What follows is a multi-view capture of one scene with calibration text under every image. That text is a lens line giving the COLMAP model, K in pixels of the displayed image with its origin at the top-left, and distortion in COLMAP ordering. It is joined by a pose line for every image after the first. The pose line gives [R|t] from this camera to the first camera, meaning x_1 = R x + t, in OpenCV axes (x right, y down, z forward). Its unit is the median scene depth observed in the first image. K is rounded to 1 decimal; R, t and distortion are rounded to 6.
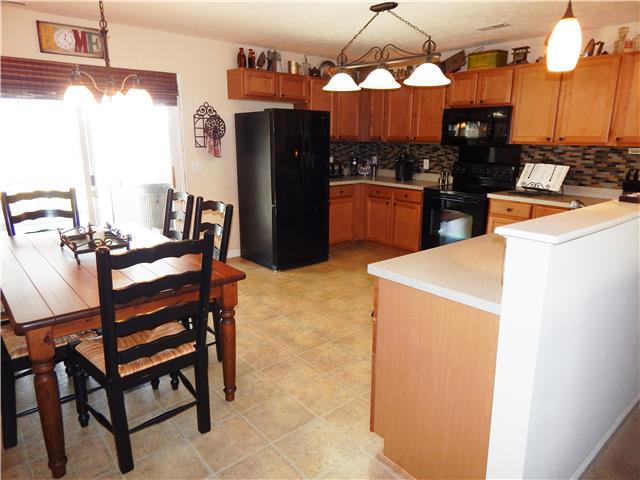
lens RADIAL K [[433.1, 0, 321.9], [0, 433.1, 234.1], [0, 0, 1]] dist [0.007146, -0.017763]
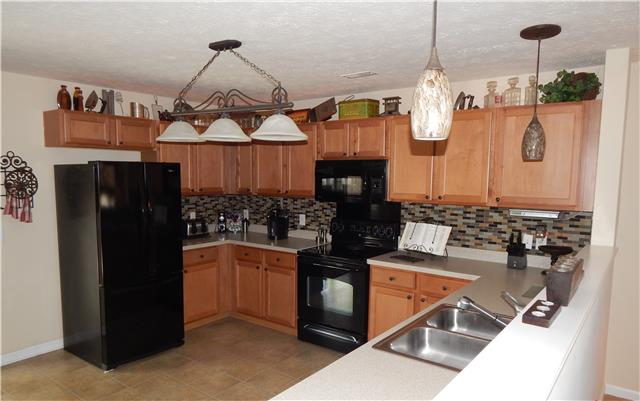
lens RADIAL K [[433.3, 0, 319.5], [0, 433.3, 204.9], [0, 0, 1]] dist [-0.018952, 0.001829]
pose [[0.976093, -0.016760, 0.216707, 0.102957], [0.047390, 0.989446, -0.136933, -0.083758], [-0.212125, 0.143929, 0.966585, 0.171470]]
